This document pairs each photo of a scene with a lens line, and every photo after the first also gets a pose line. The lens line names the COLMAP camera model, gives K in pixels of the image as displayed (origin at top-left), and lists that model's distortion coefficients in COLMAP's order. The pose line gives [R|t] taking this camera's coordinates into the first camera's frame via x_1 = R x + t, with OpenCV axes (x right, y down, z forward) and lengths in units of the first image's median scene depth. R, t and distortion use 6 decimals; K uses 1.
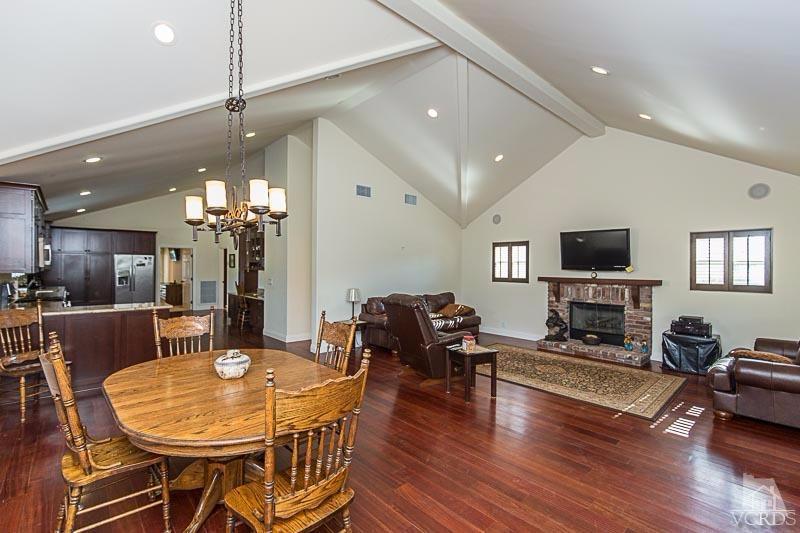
lens RADIAL K [[359.6, 0, 399.9], [0, 359.6, 264.2], [0, 0, 1]] dist [-0.004119, -0.000011]
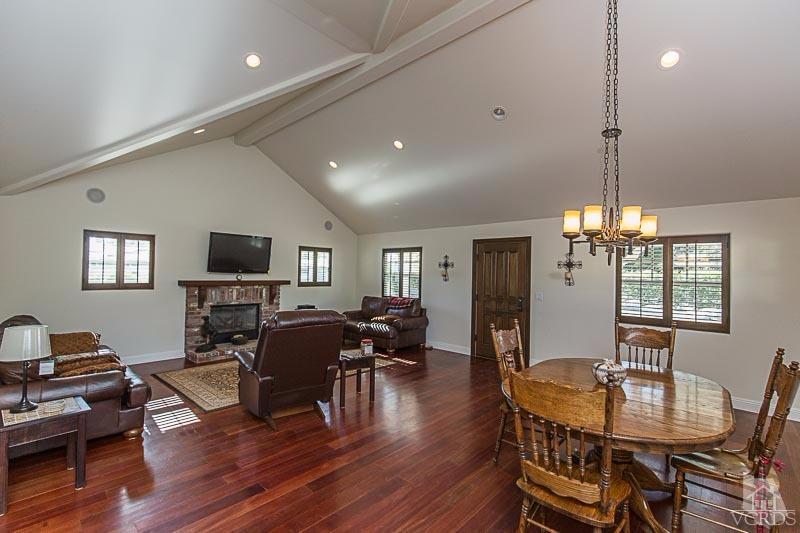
lens RADIAL K [[359.6, 0, 401.7], [0, 359.6, 267.8], [0, 0, 1]] dist [-0.004119, -0.000011]
pose [[-0.092189, 0.006035, 0.995723, -0.528089], [-0.025019, 0.999652, -0.008375, -0.000802], [-0.995427, -0.025684, -0.092006, 0.606048]]
